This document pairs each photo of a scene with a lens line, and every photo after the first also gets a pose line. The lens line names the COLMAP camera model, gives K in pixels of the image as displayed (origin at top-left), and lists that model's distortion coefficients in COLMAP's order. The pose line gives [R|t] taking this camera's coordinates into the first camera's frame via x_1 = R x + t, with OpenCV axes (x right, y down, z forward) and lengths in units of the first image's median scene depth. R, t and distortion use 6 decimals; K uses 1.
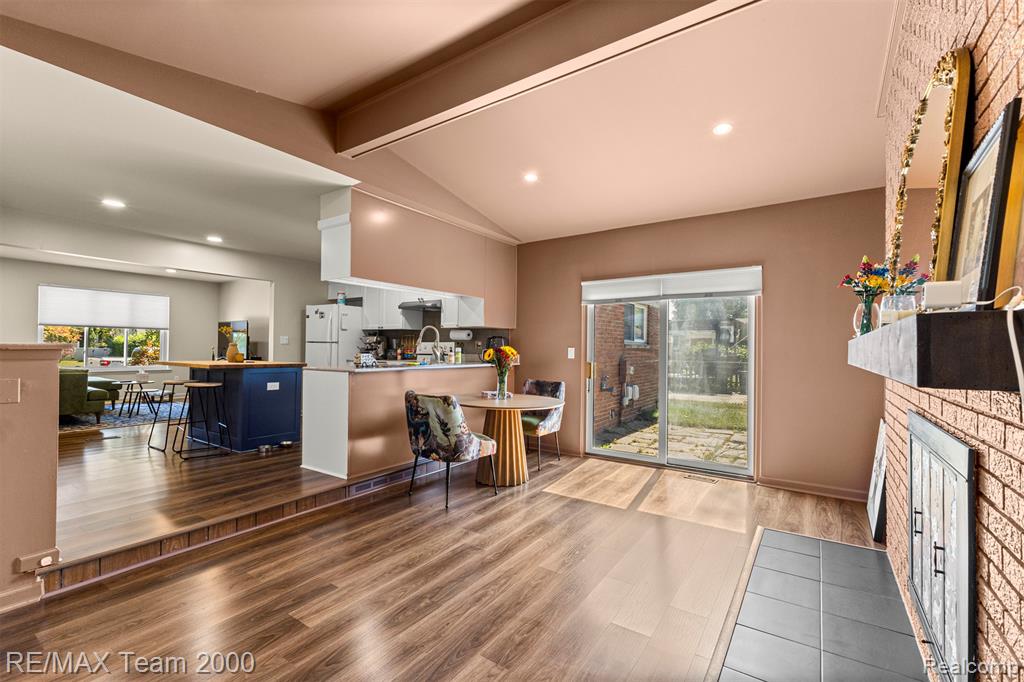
lens RADIAL K [[442.7, 0, 513.6], [0, 442.7, 345.5], [0, 0, 1]] dist [0.003753, 0.000219]
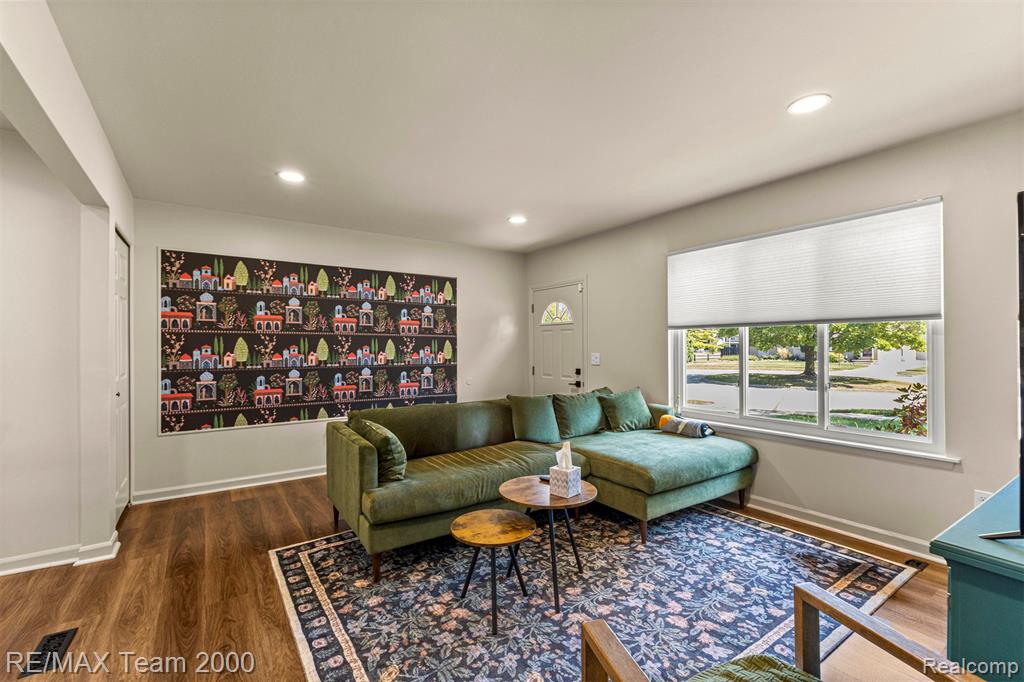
lens RADIAL K [[442.7, 0, 513.6], [0, 442.7, 345.5], [0, 0, 1]] dist [0.003753, 0.000219]
pose [[-0.357716, -0.011186, -0.933764, -0.619608], [0.006128, 0.999879, -0.014326, -0.024231], [0.933810, -0.010847, -0.357604, 1.273540]]
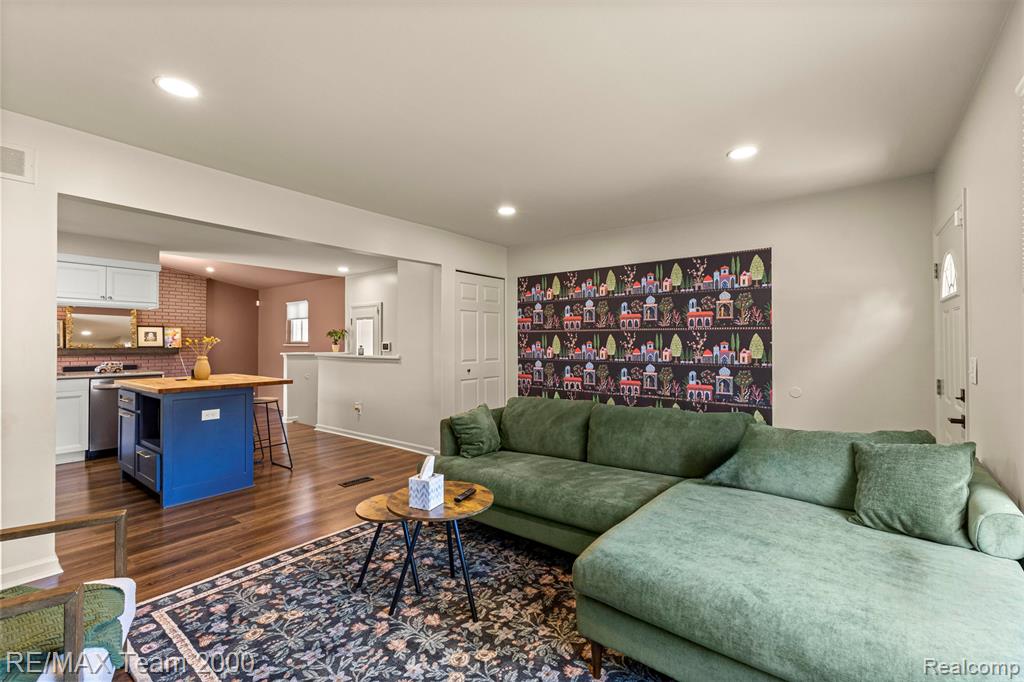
lens RADIAL K [[442.1, 0, 512.6], [0, 442.1, 337.9], [0, 0, 1]] dist [0.010412, 0.000346]
pose [[-0.997626, -0.009312, 0.068231, -1.072907], [-0.010625, 0.999765, -0.018914, -0.025872], [-0.068039, -0.019594, -0.997490, 1.515872]]
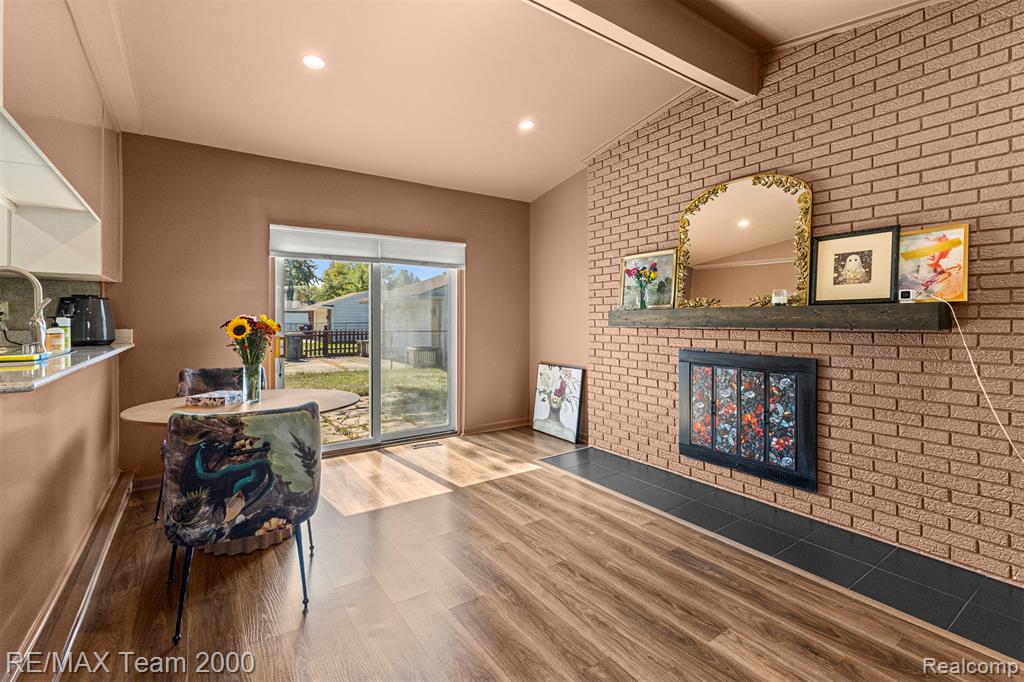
lens RADIAL K [[454.9, 0, 516.7], [0, 454.9, 320.4], [0, 0, 1]] dist [0.003289, 0.000098]
pose [[0.358725, -0.014241, 0.933335, -0.339772], [-0.001973, 0.999870, 0.016015, -0.000939], [-0.933441, -0.007586, 0.358650, 0.315110]]
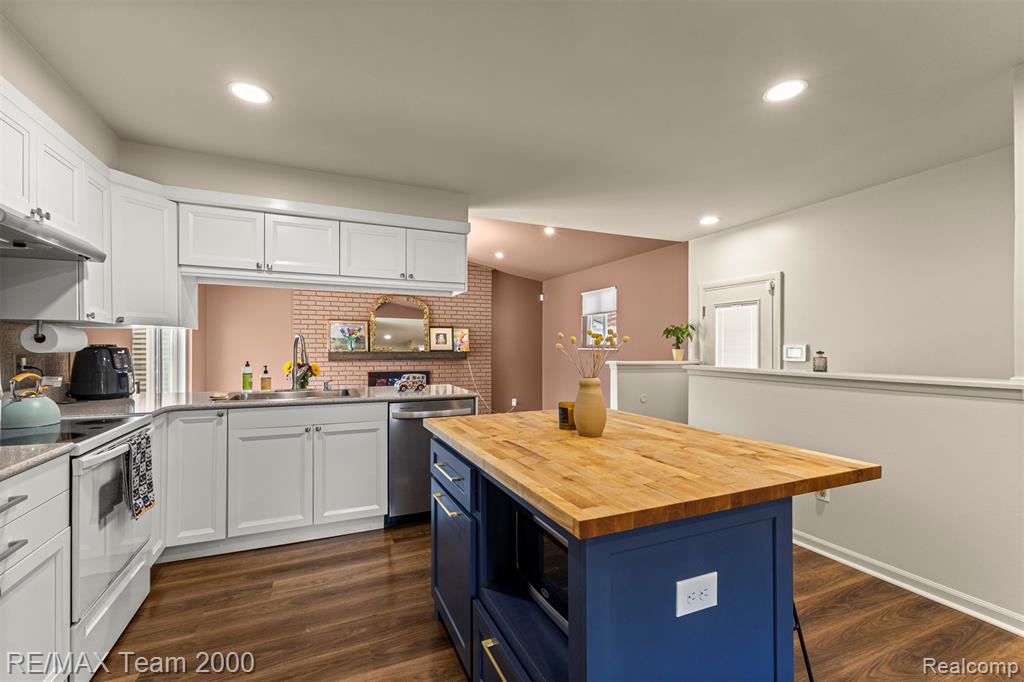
lens RADIAL K [[445.2, 0, 511.8], [0, 445.2, 347.8], [0, 0, 1]] dist [0.005544, 0.000173]
pose [[-0.846453, -0.012448, 0.532318, -0.646149], [-0.014439, 0.999896, 0.000422, -0.023051], [-0.532268, -0.007328, -0.846544, 1.118343]]
